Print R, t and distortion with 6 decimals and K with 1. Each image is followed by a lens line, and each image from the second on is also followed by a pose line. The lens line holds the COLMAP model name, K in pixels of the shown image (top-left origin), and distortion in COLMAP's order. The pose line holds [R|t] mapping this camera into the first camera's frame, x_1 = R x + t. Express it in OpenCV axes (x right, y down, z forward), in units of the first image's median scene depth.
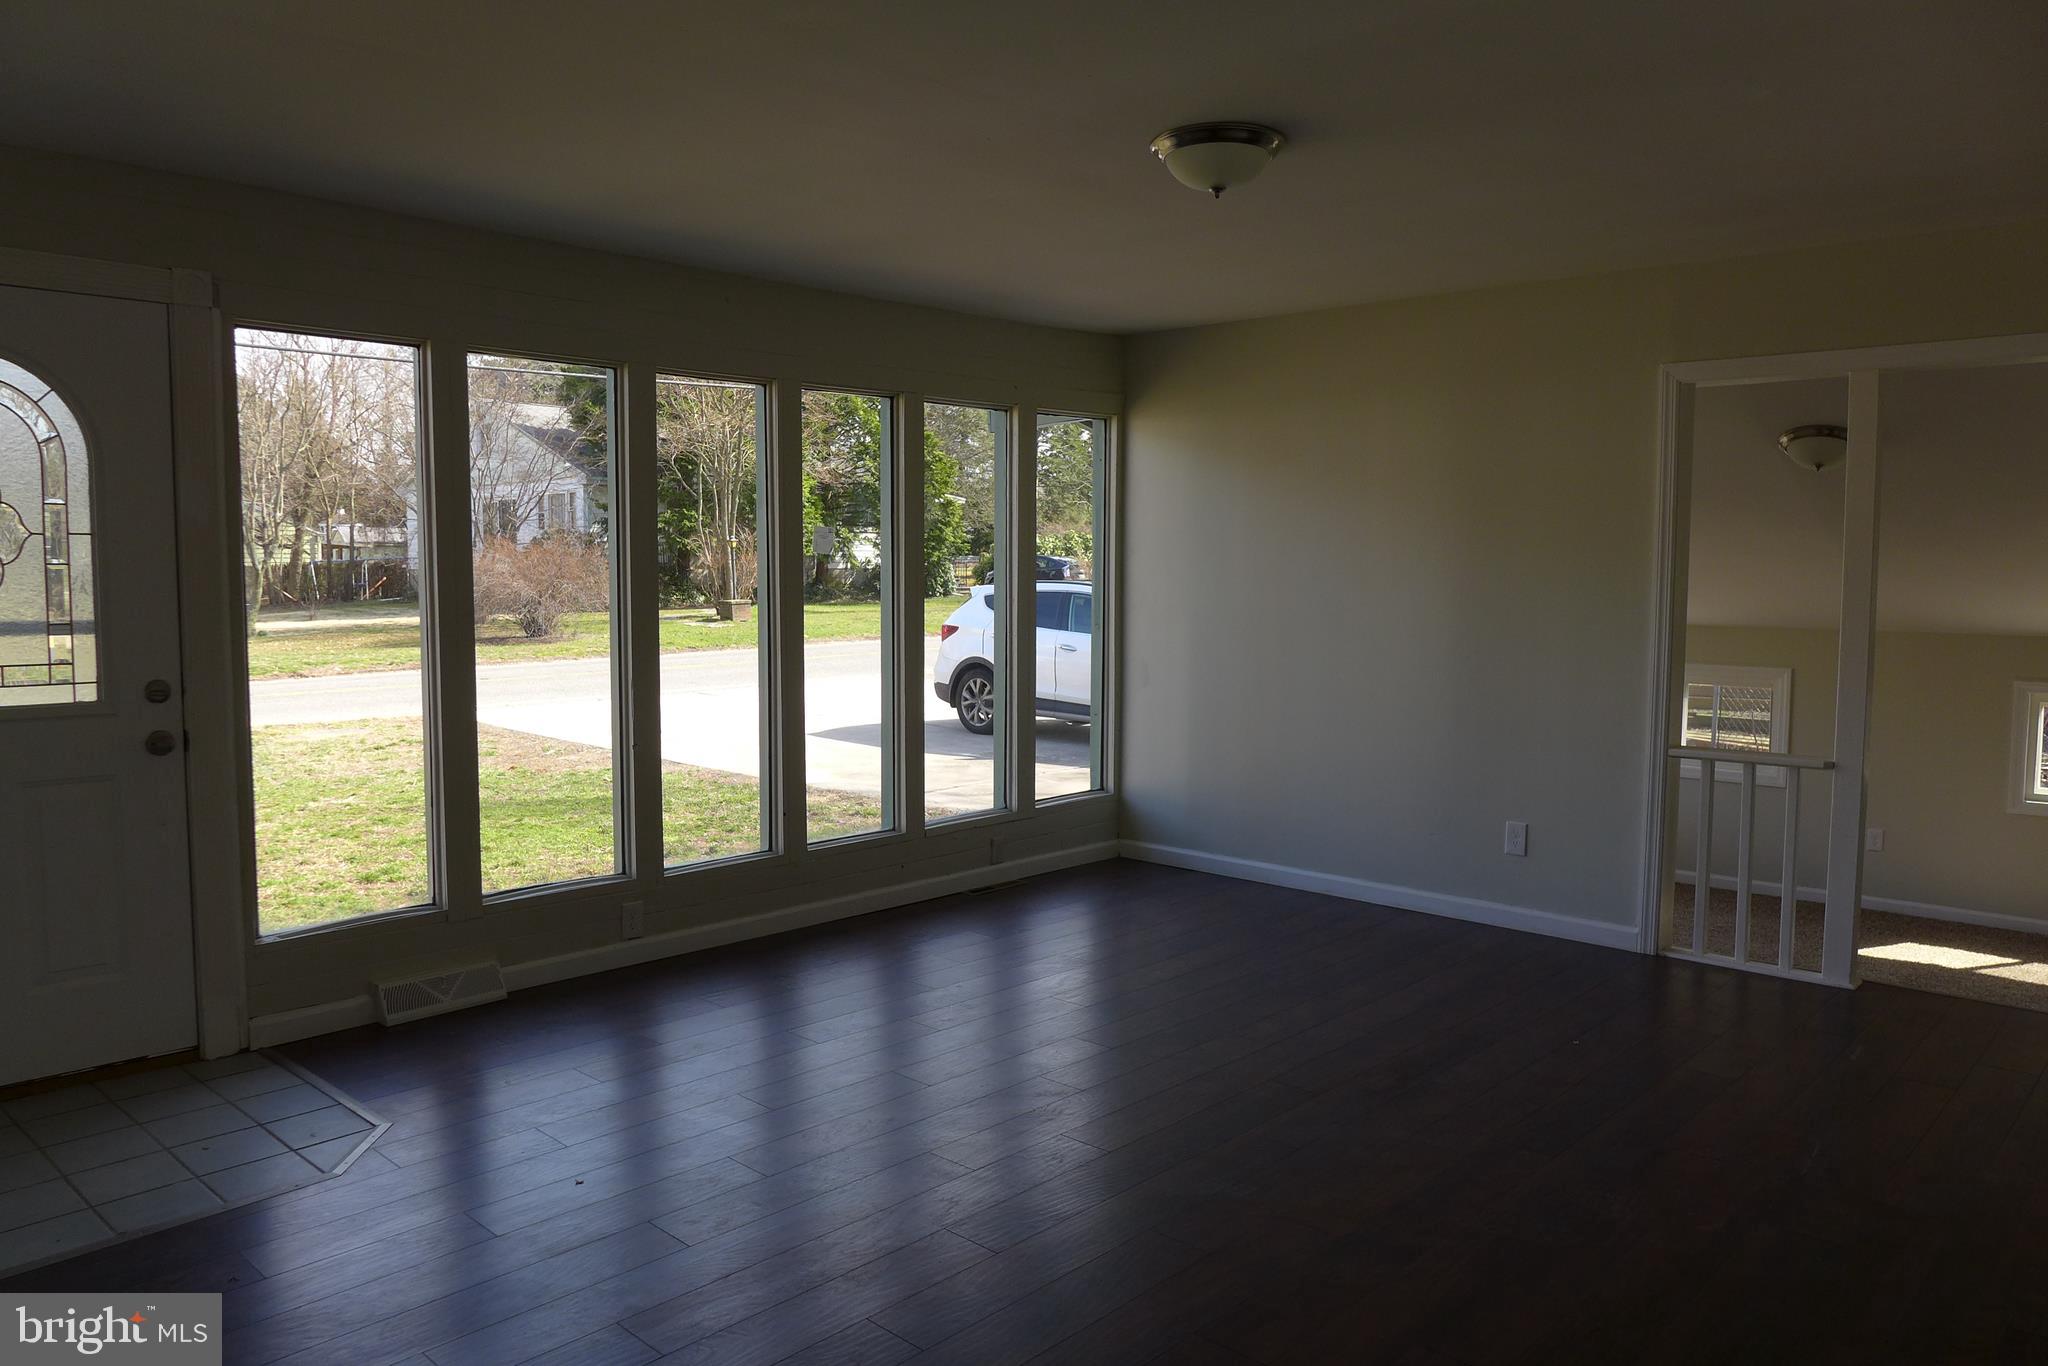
lens RADIAL K [[1460.0, 0, 1023.8], [0, 1460.0, 695.0], [0, 0, 1]] dist [-0.008146, 0.005426]
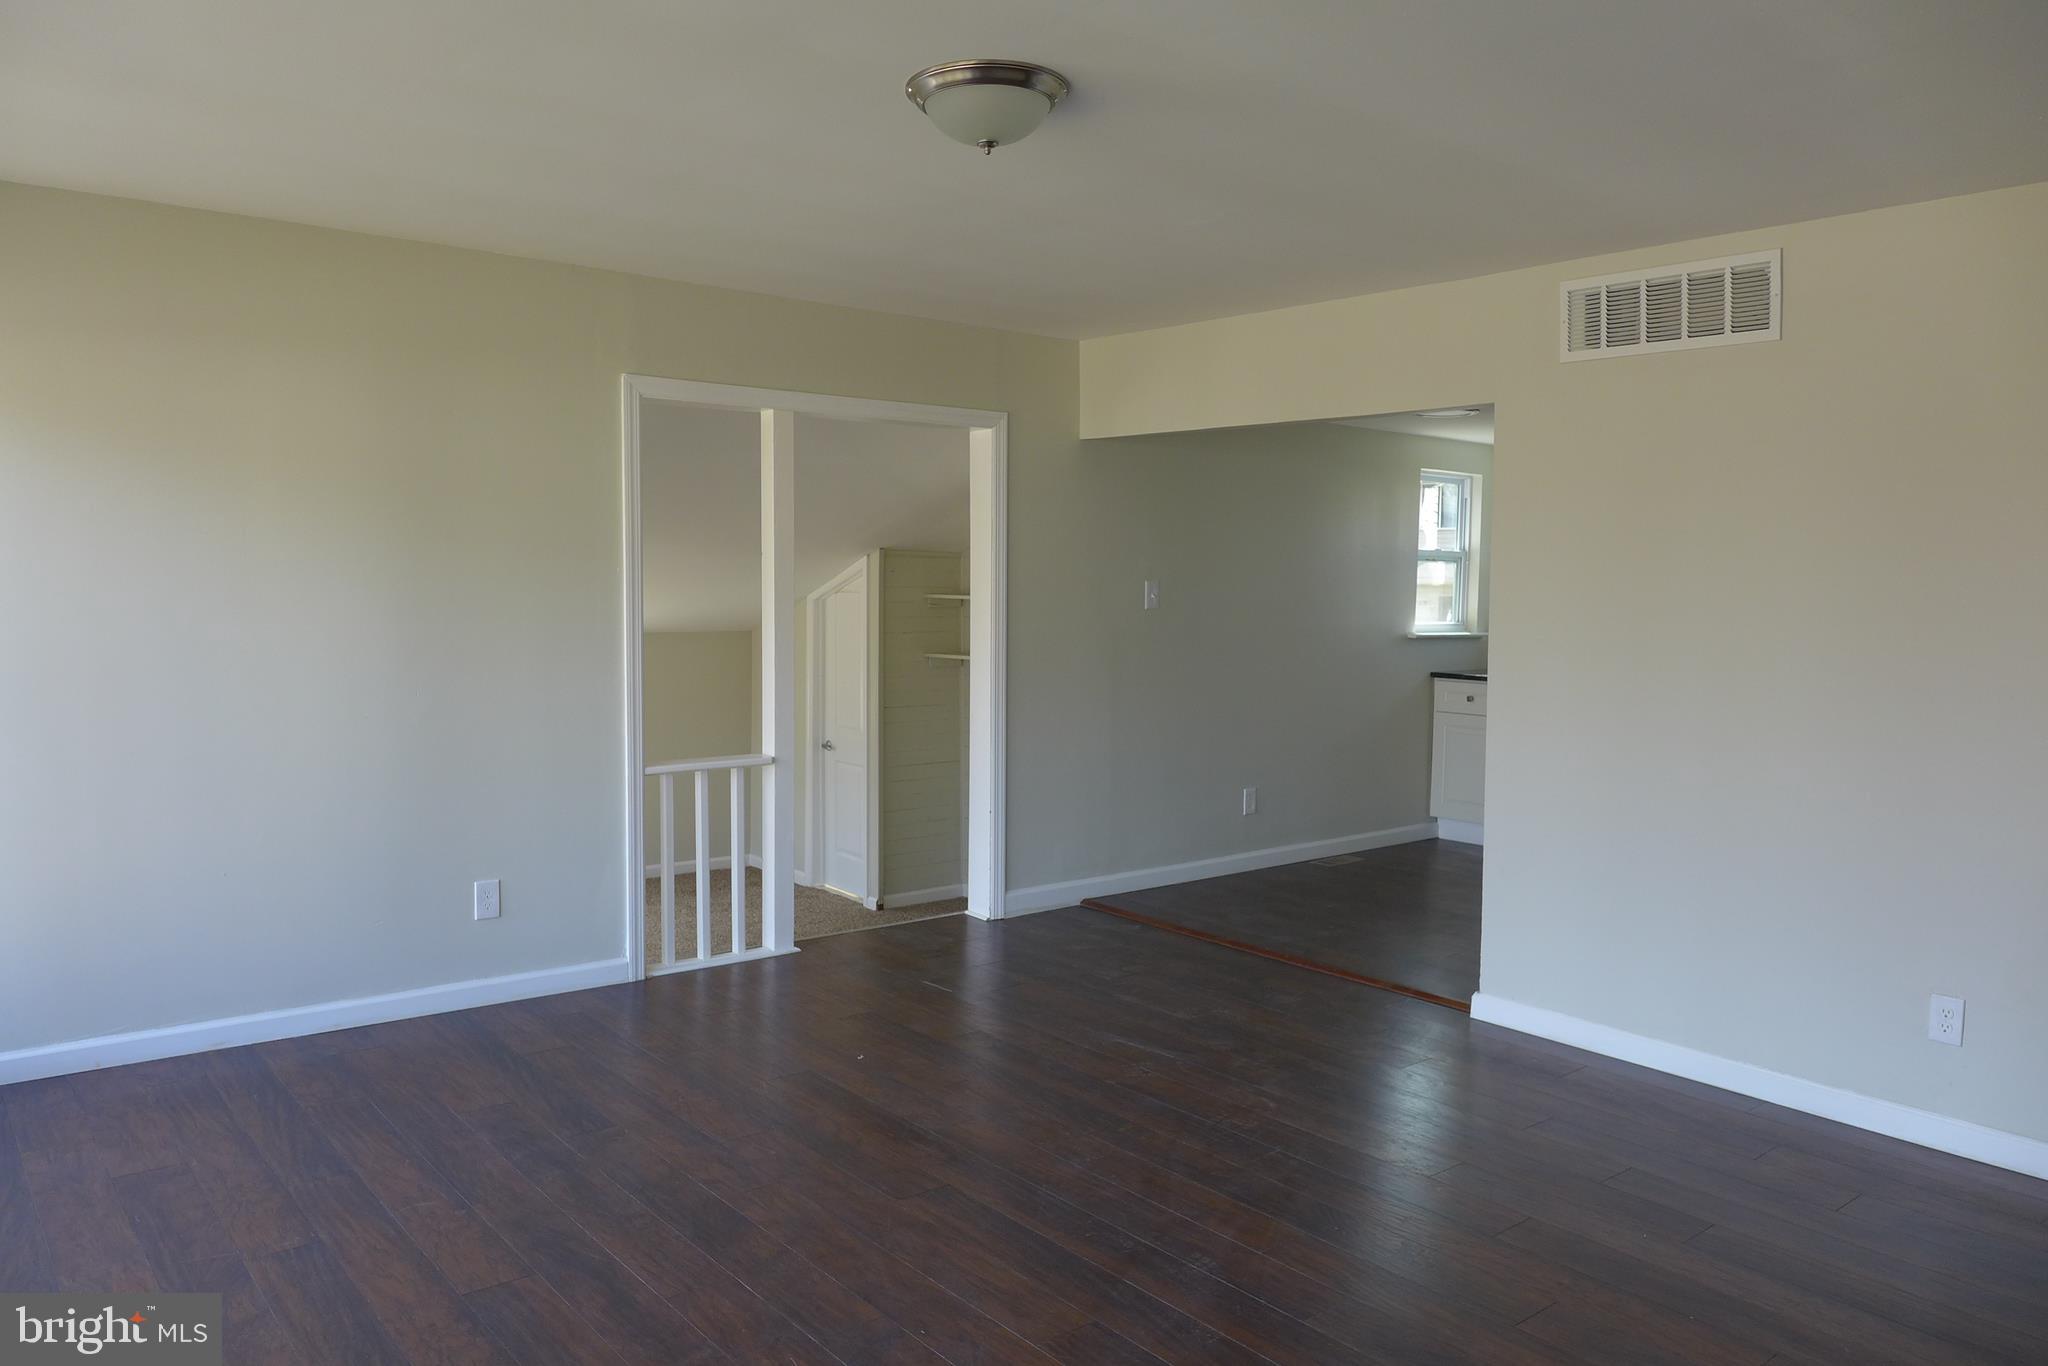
lens RADIAL K [[1460.0, 0, 1024.0], [0, 1460.0, 679.8], [0, 0, 1]] dist [-0.008146, 0.005426]
pose [[0.148638, -0.061233, 0.986994, -0.533174], [0.087425, 0.994987, 0.048563, -0.051093], [-0.985020, 0.079070, 0.153246, 0.645846]]
